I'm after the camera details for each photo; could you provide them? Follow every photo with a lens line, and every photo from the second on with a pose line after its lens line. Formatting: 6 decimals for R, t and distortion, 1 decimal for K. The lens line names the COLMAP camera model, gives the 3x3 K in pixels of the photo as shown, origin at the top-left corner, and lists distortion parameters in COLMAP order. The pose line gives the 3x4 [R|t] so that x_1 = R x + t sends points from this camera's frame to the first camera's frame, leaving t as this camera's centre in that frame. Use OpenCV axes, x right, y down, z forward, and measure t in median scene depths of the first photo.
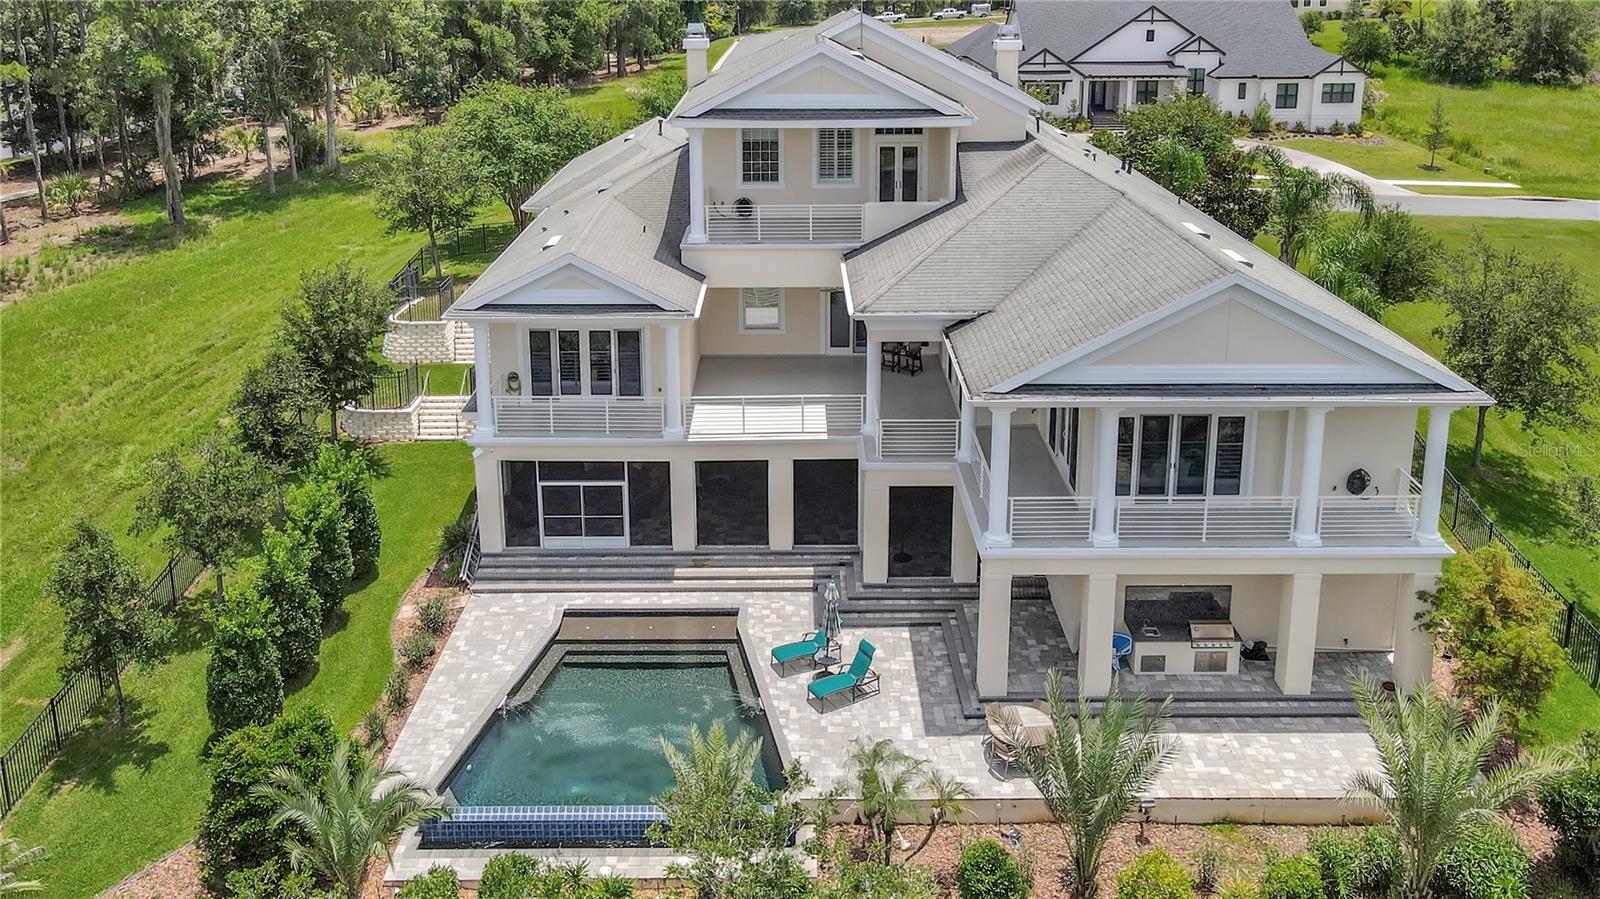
lens RADIAL K [[1228.4, 0, 803.6], [0, 1228.4, 235.9], [0, 0, 1]] dist [0.001630, 0.004425]
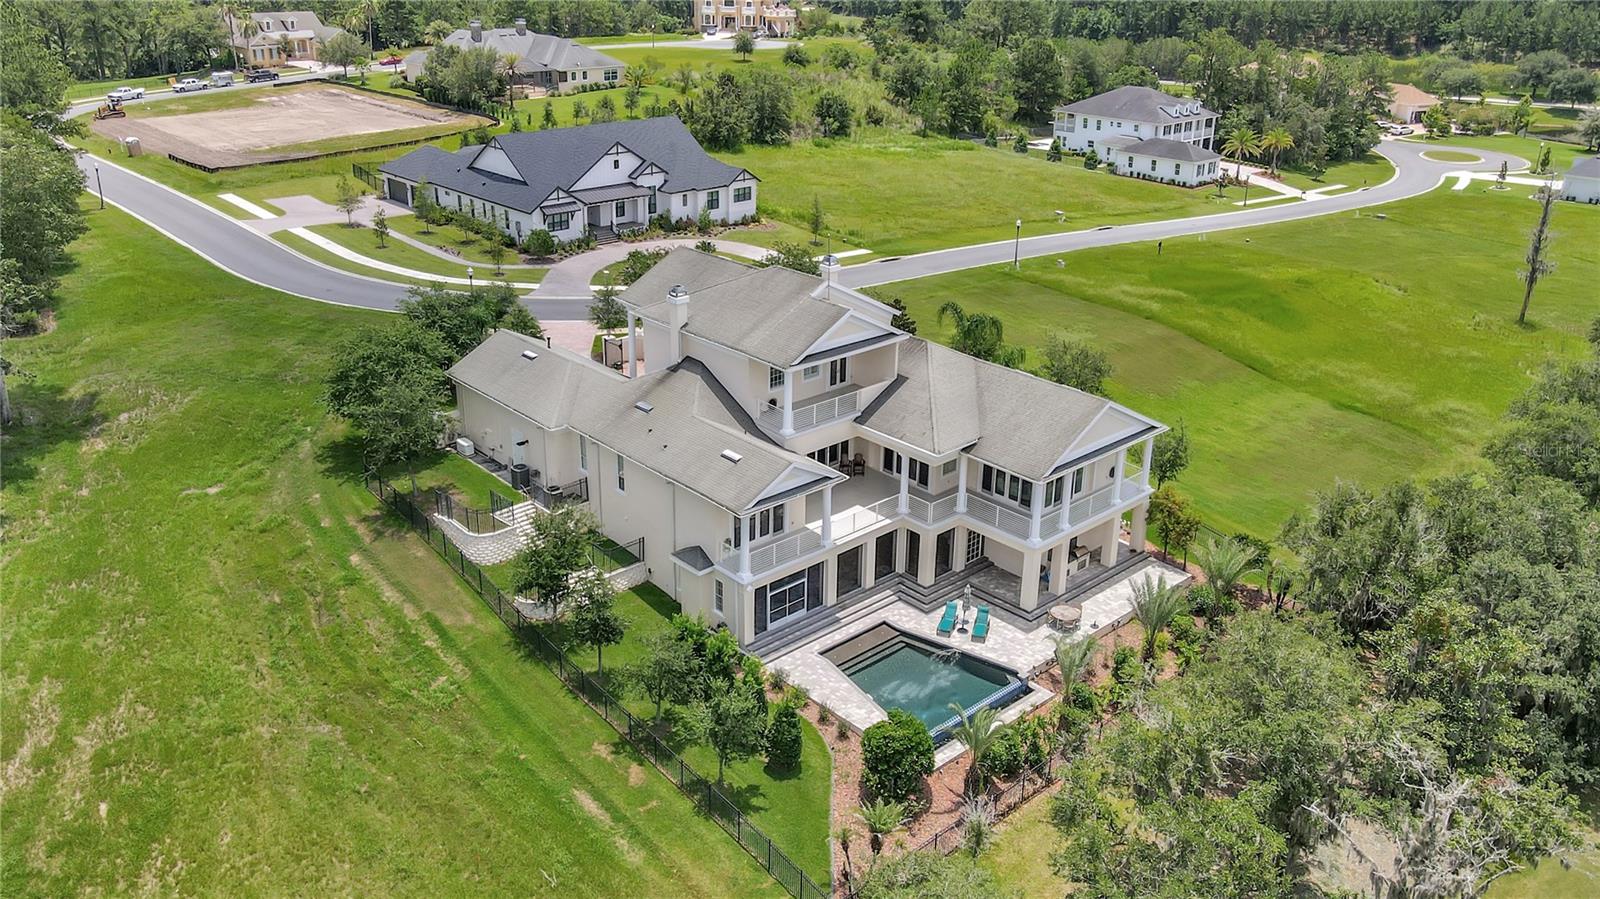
lens RADIAL K [[1234.5, 0, 797.7], [0, 1234.5, 401.7], [0, 0, 1]] dist [0.005825, 0.007065]
pose [[0.741044, -0.223760, 0.633077, -1.207559], [0.130787, 0.972883, 0.190772, -0.381217], [-0.658596, -0.058572, 0.750213, -0.299367]]
